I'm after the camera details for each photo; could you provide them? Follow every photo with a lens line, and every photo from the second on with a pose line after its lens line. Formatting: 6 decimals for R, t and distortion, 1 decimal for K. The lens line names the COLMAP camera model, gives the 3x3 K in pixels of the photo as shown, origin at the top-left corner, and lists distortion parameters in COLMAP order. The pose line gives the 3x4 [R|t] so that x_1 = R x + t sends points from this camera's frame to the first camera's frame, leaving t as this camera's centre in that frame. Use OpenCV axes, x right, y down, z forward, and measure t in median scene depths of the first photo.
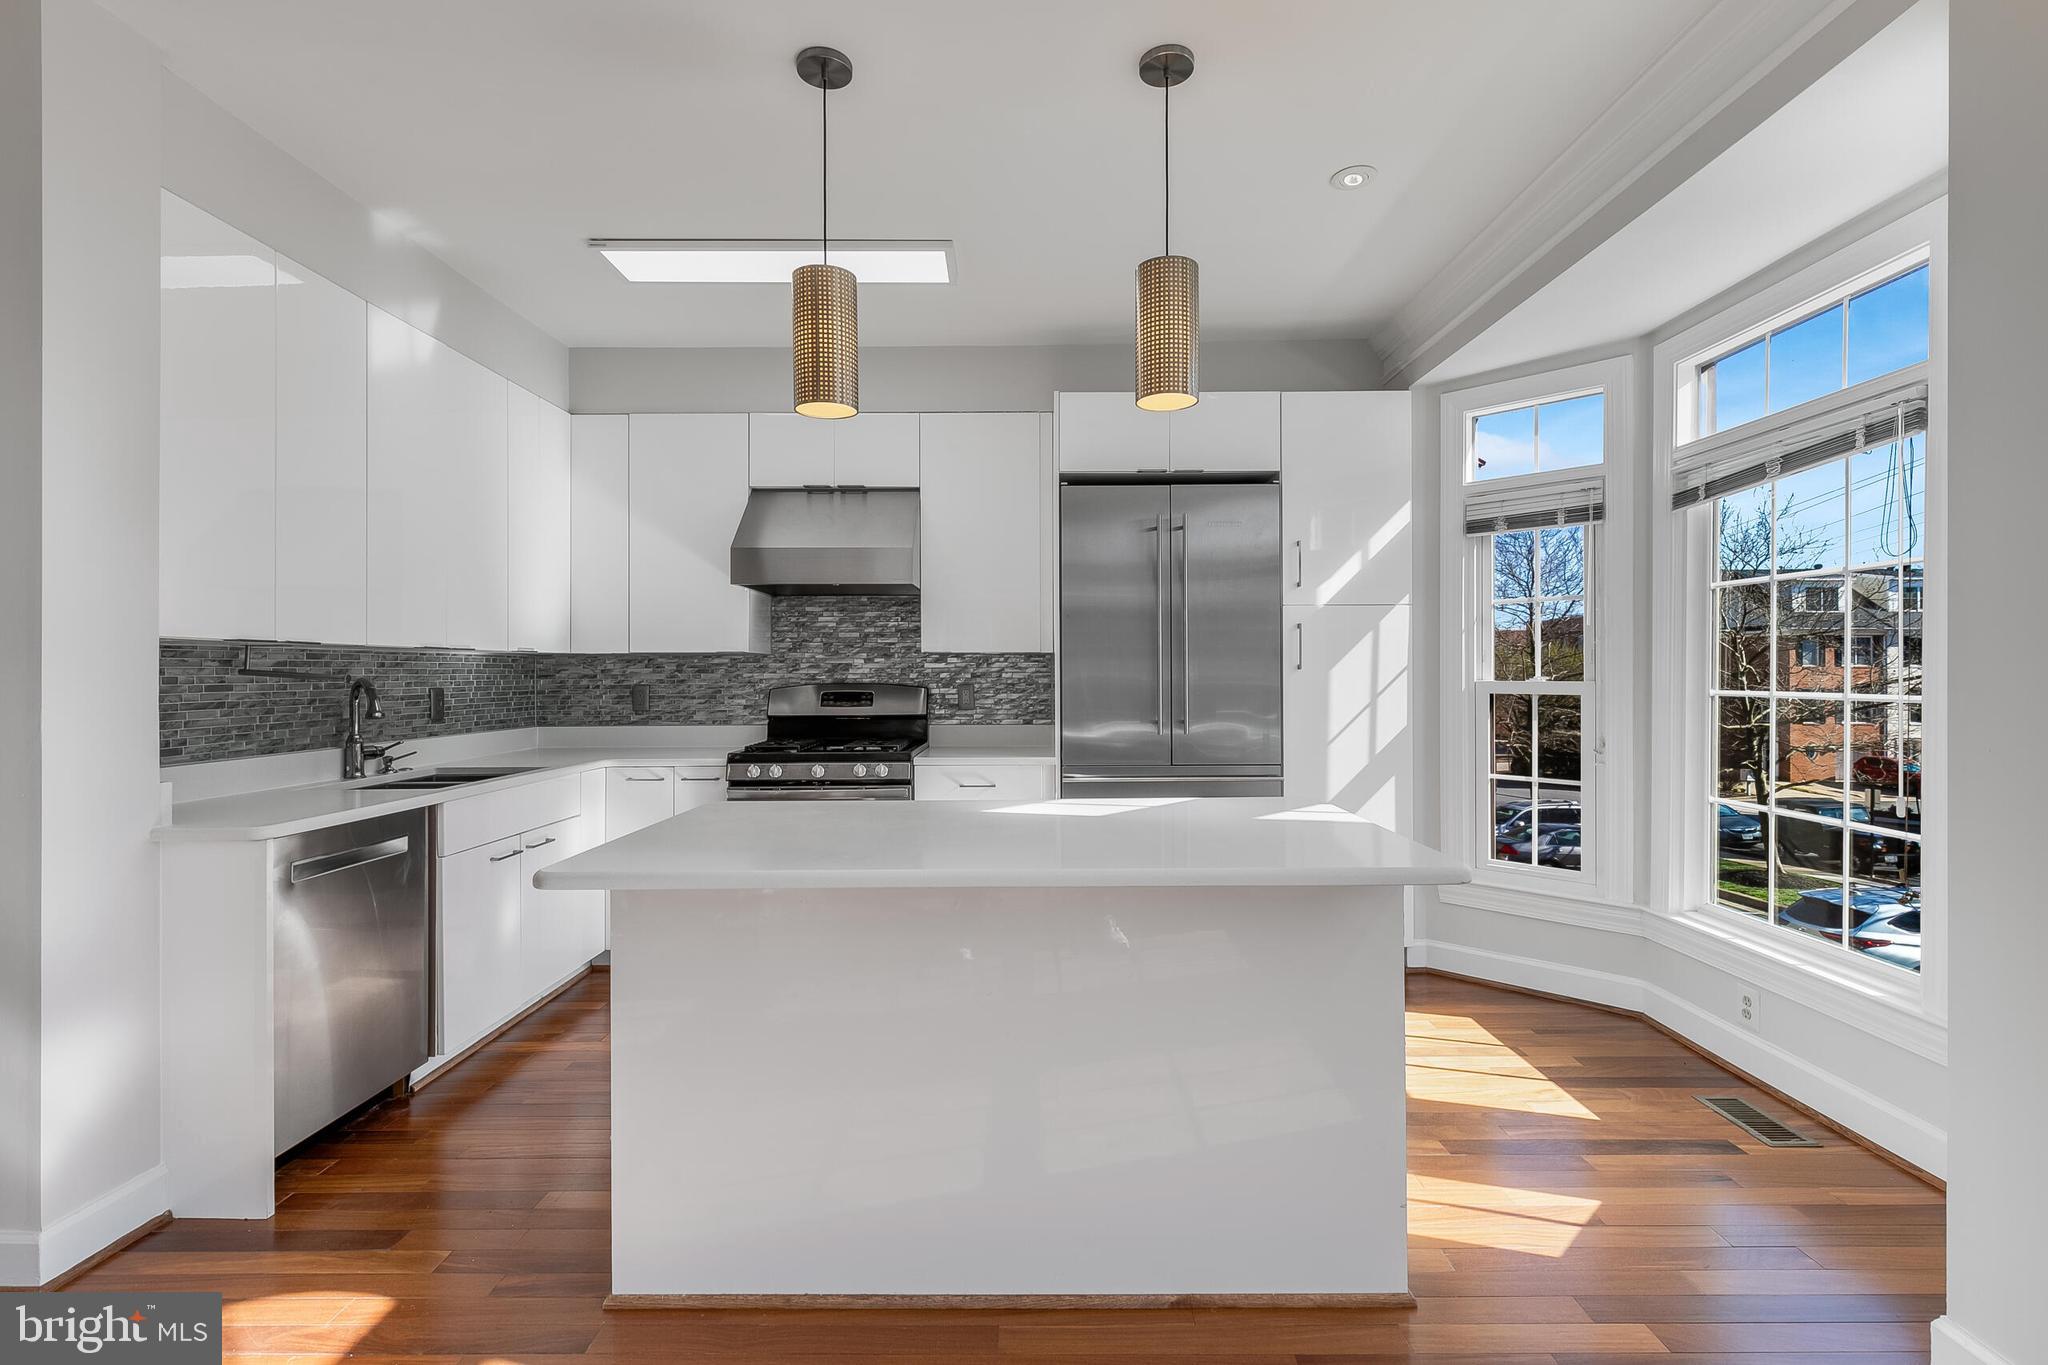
lens RADIAL K [[924.8, 0, 1026.9], [0, 924.8, 668.9], [0, 0, 1]] dist [0.001321, -0.000839]
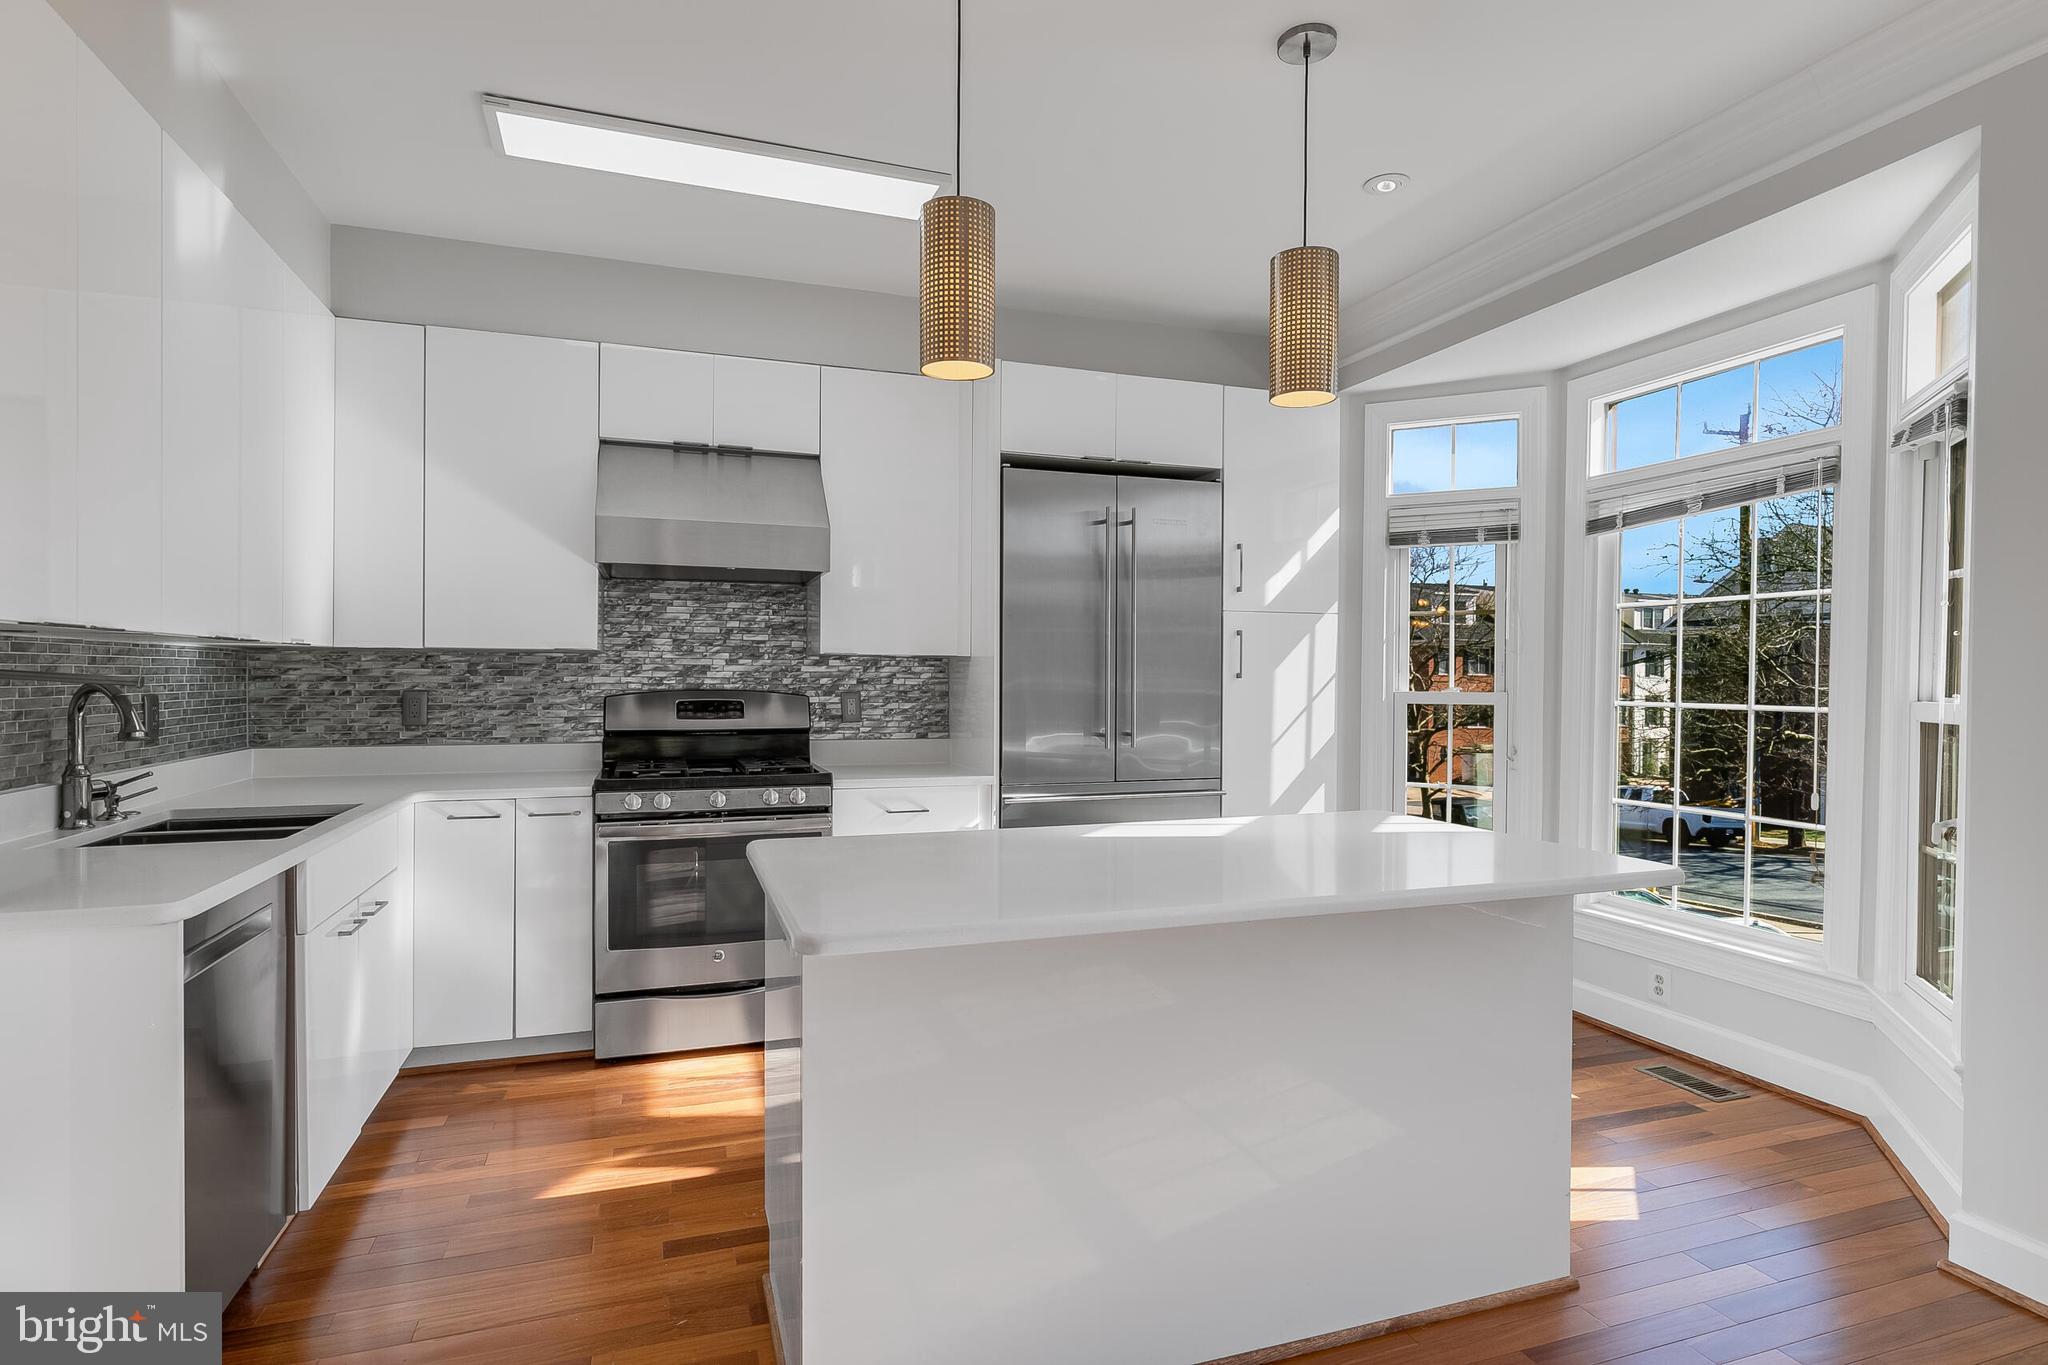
lens RADIAL K [[1064.7, 0, 1024.0], [0, 1064.7, 682.5], [0, 0, 1]] dist [-0.002277, 0.000728]
pose [[0.942617, 0.007253, 0.333798, -0.281898], [-0.010838, 0.999902, 0.008878, -0.002358], [-0.333701, -0.011987, 0.942603, 0.035593]]
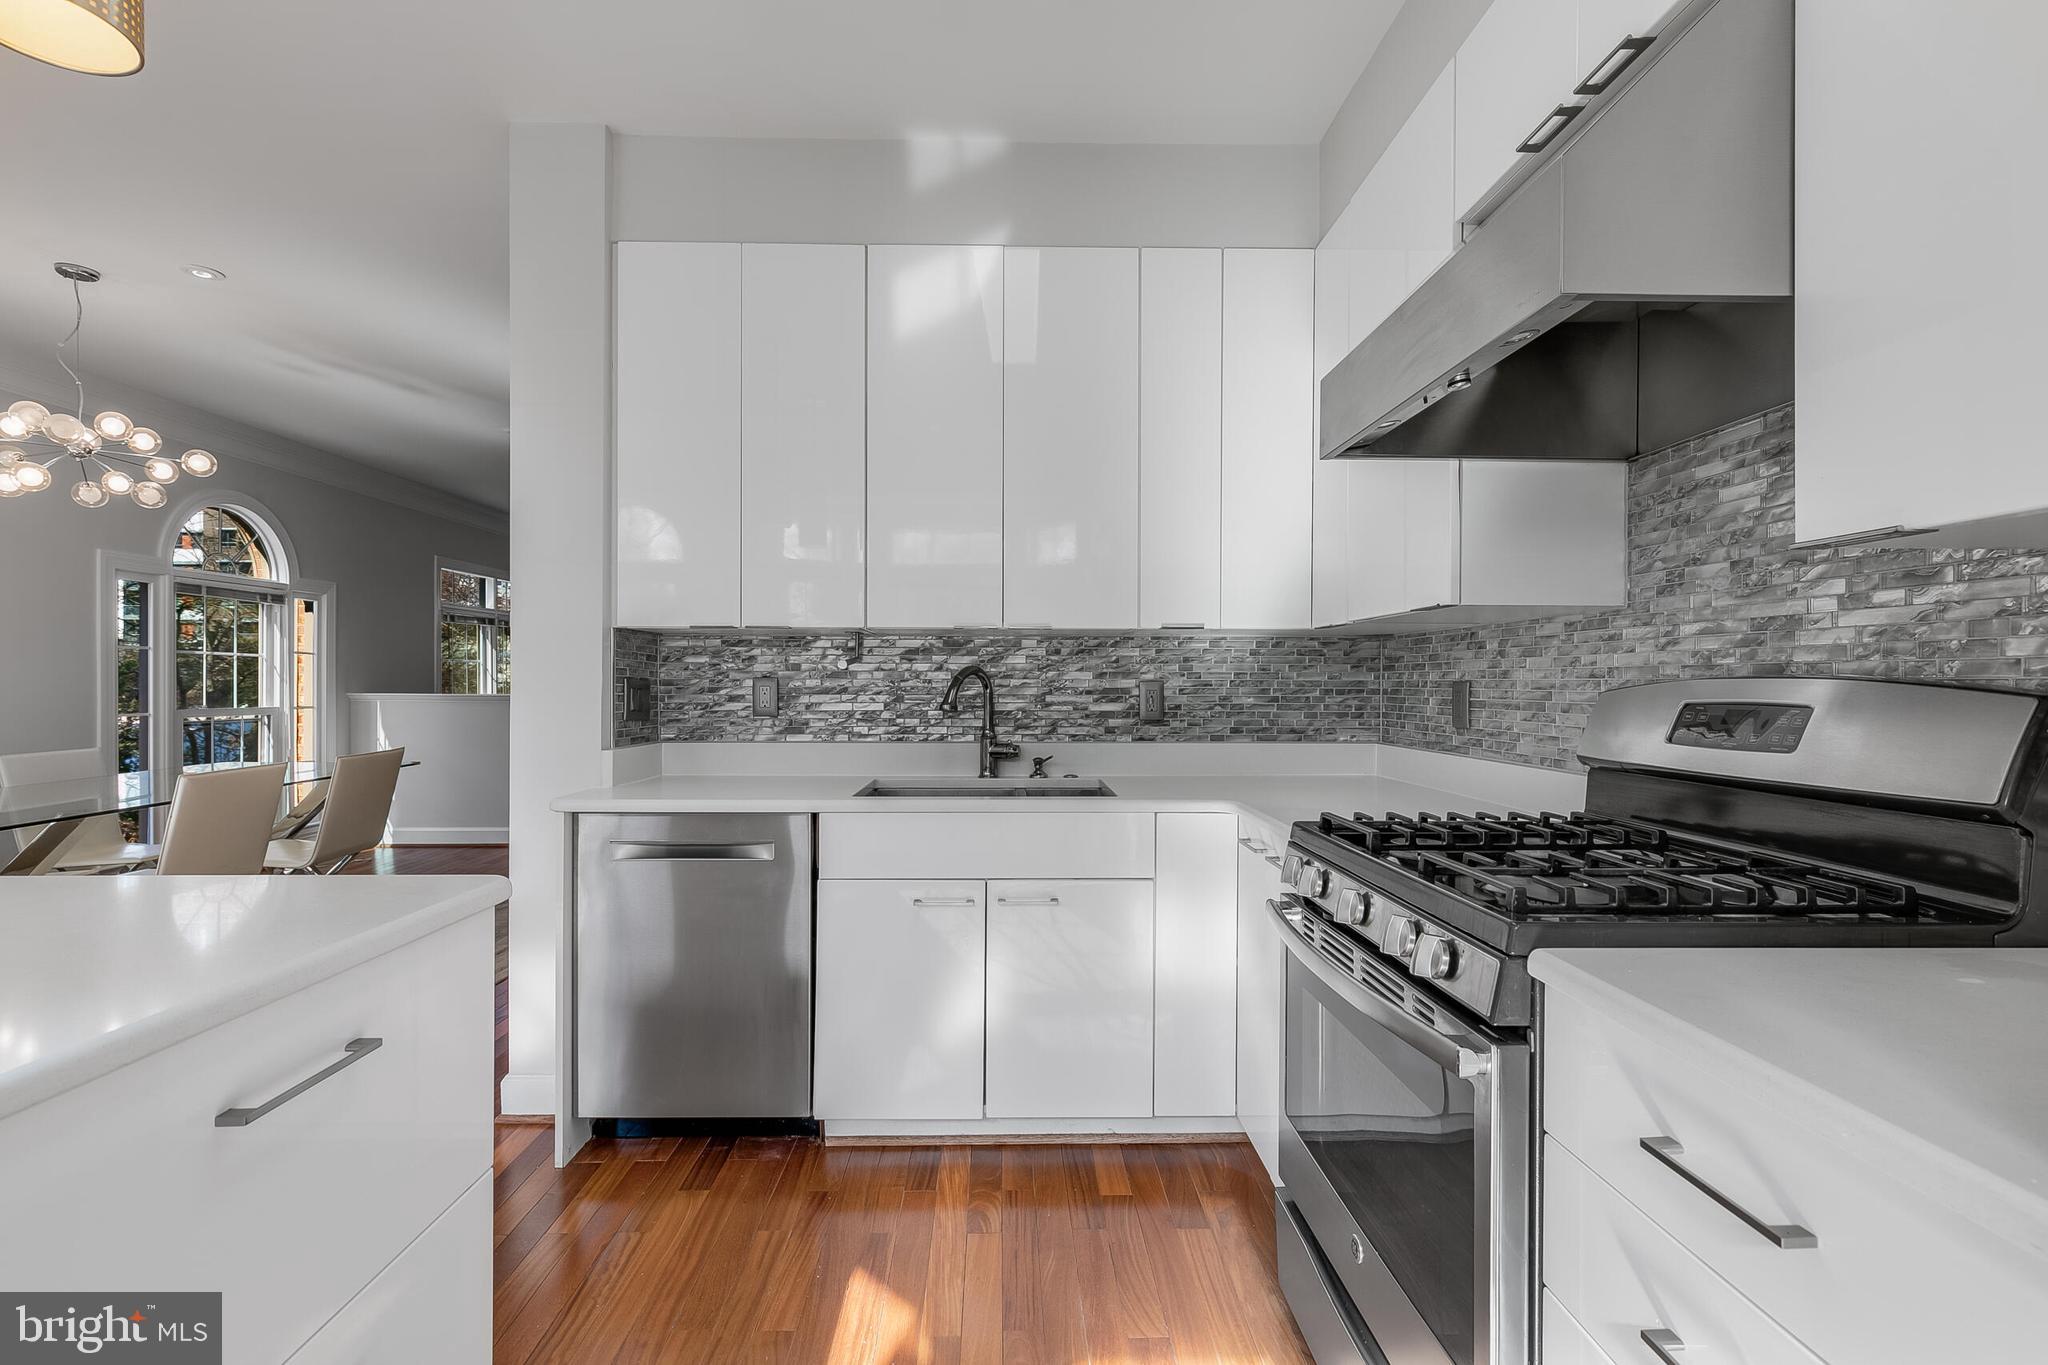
lens RADIAL K [[917.8, 0, 1021.1], [0, 917.8, 681.2], [0, 0, 1]] dist [0.003567, 0.000578]
pose [[0.026347, 0.003442, -0.999647, 0.138929], [0.001639, 0.999993, 0.003487, 0.017847], [0.999652, -0.001731, 0.026341, 0.846811]]
